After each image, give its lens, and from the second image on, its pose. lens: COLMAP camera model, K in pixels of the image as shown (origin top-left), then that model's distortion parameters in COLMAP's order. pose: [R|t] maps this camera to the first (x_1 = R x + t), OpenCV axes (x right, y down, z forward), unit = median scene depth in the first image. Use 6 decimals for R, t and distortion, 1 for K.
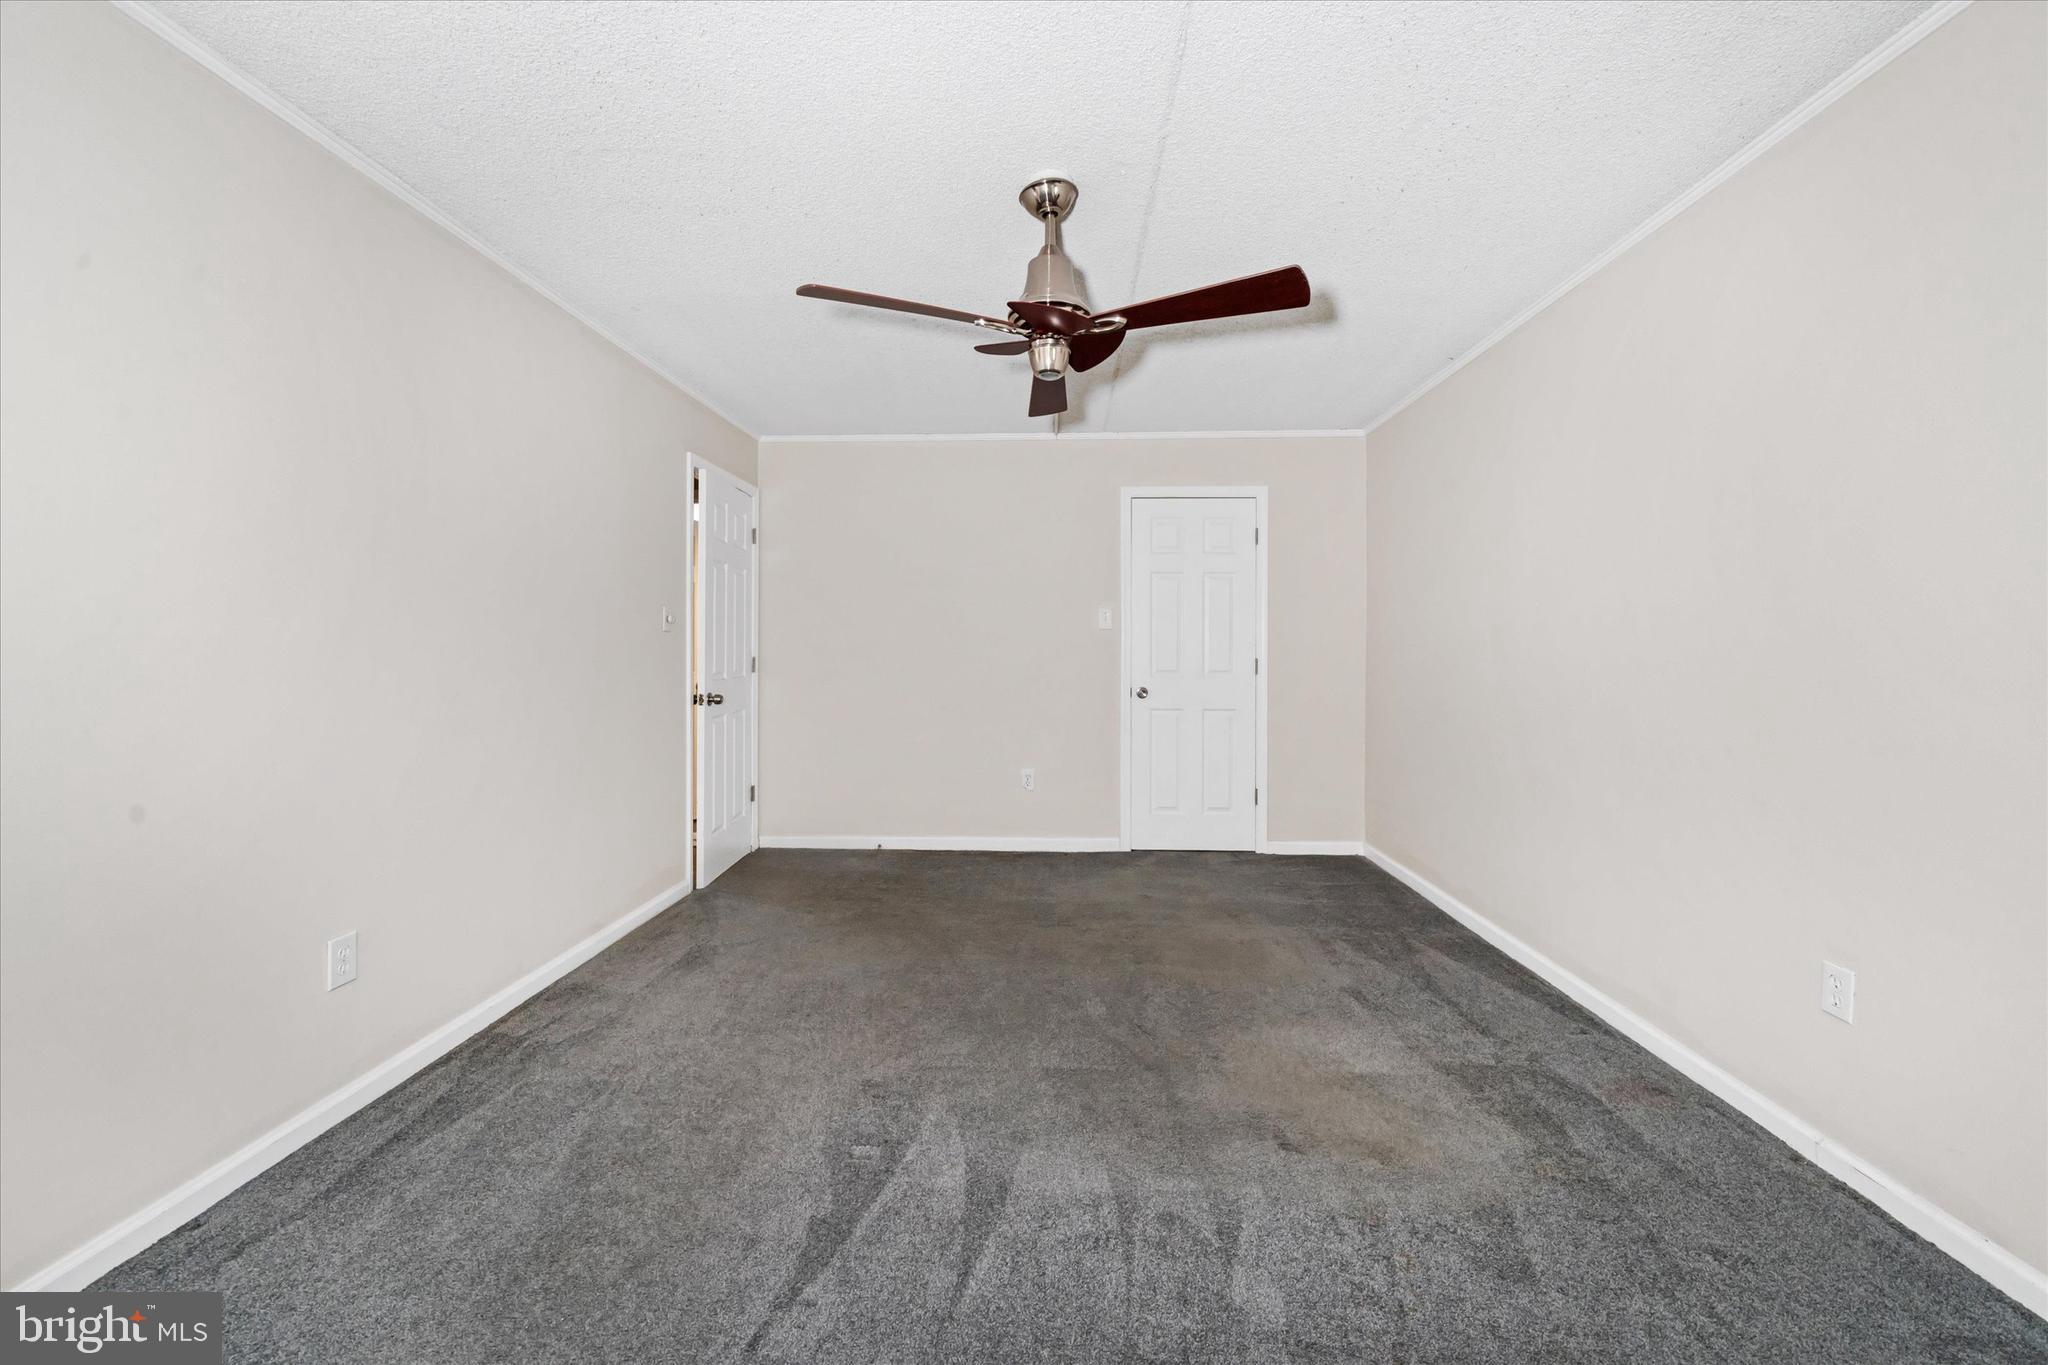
lens RADIAL K [[773.1, 0, 1021.7], [0, 773.1, 636.9], [0, 0, 1]] dist [-0.003718, -0.000123]
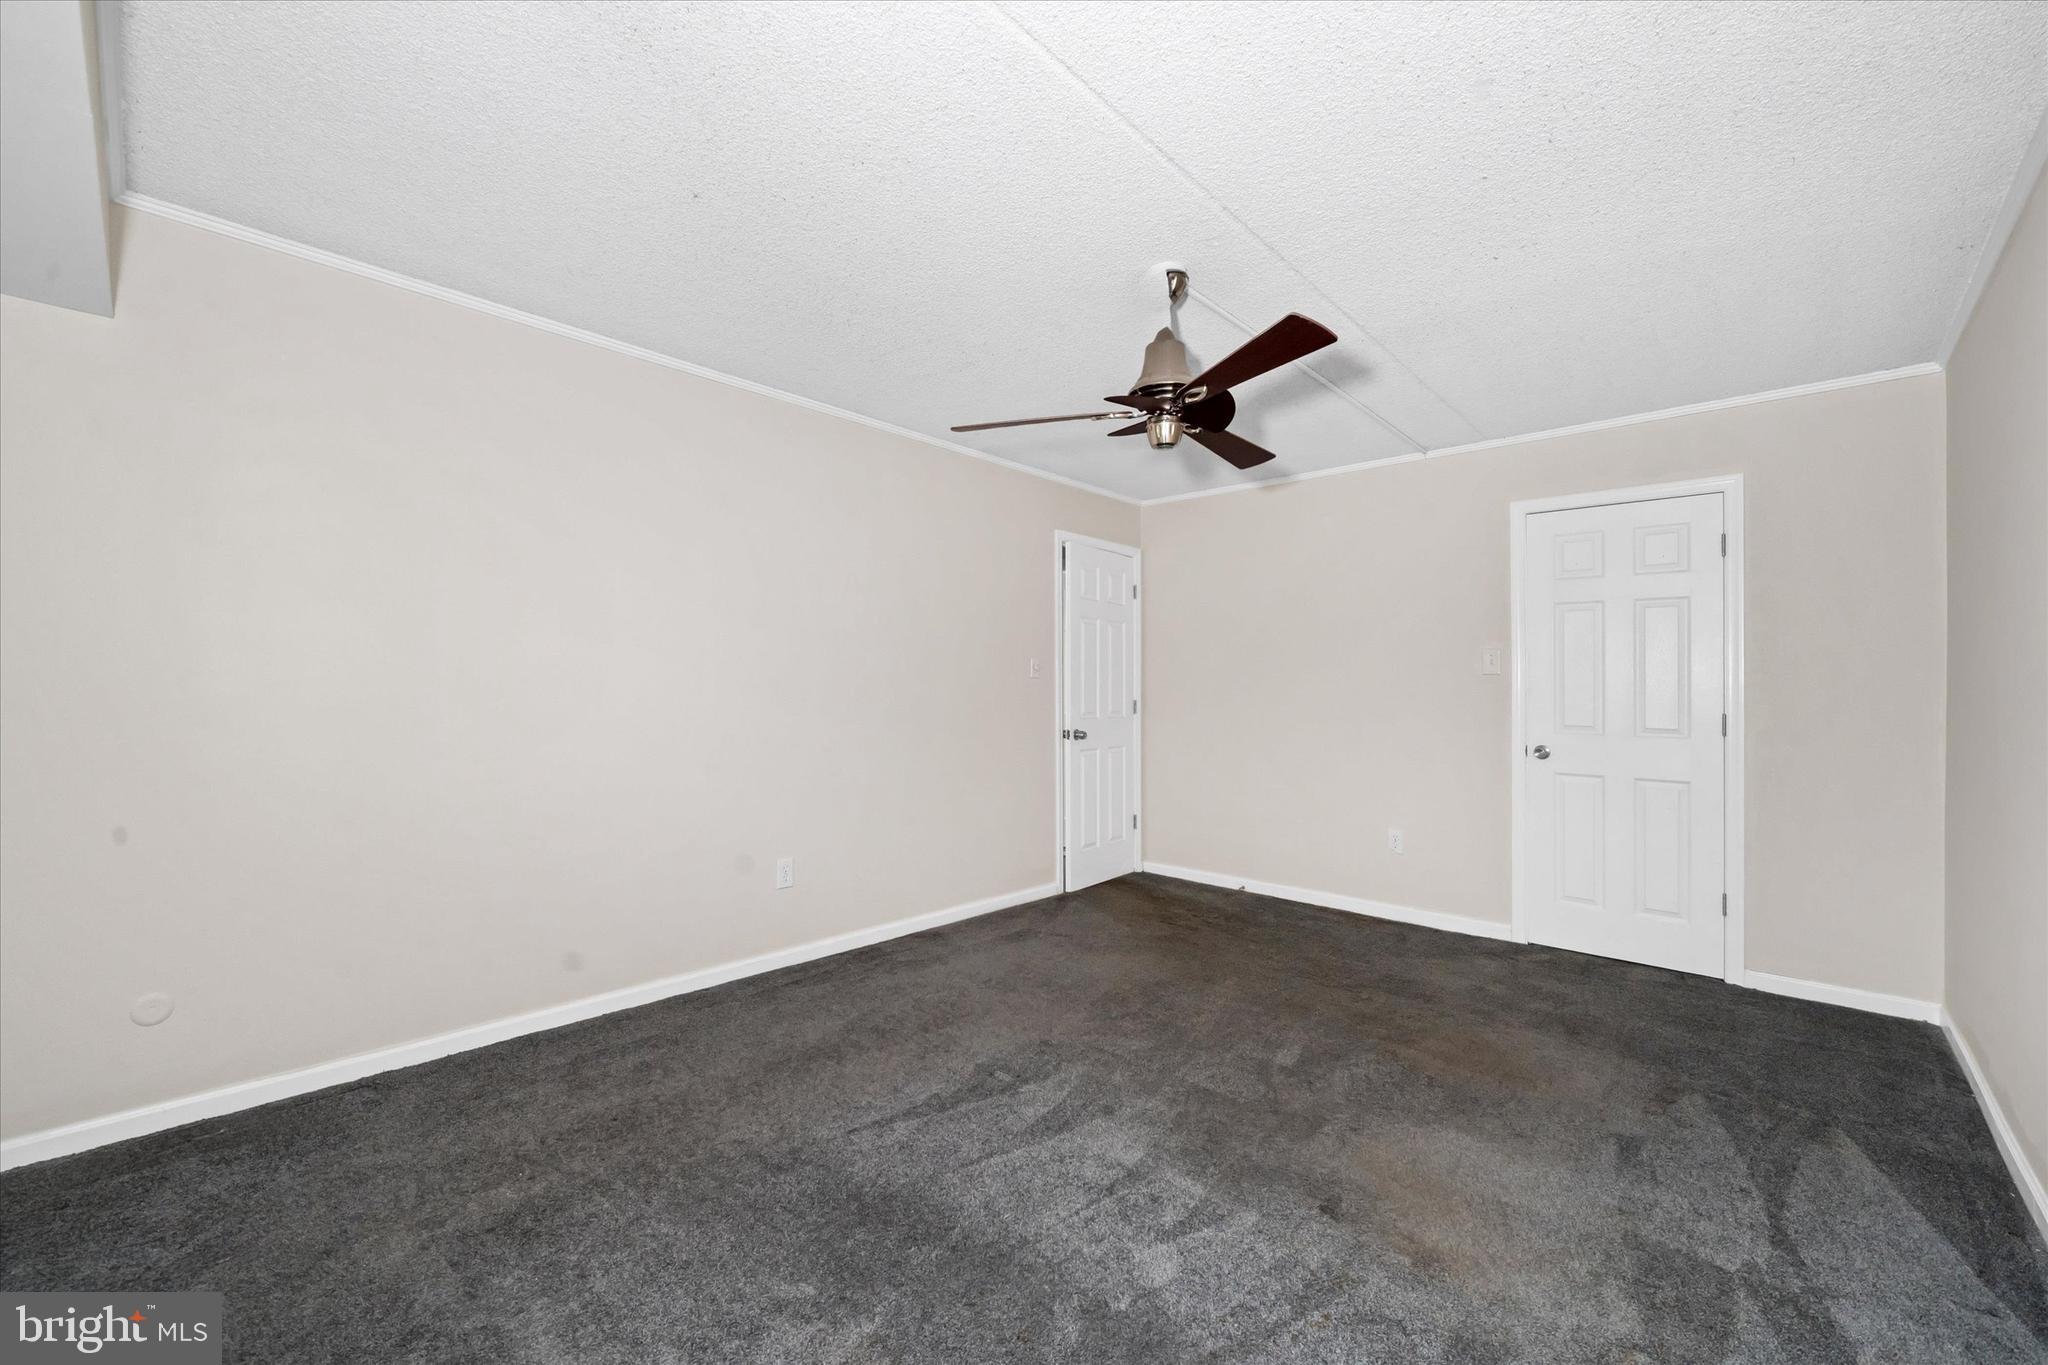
lens RADIAL K [[825.8, 0, 1020.1], [0, 825.8, 681.9], [0, 0, 1]] dist [-0.003059, -0.000586]
pose [[0.754815, 0.001391, -0.655936, 0.410441], [-0.002246, 0.999997, -0.000464, 0.000408], [0.655934, 0.001824, 0.754816, -0.018461]]
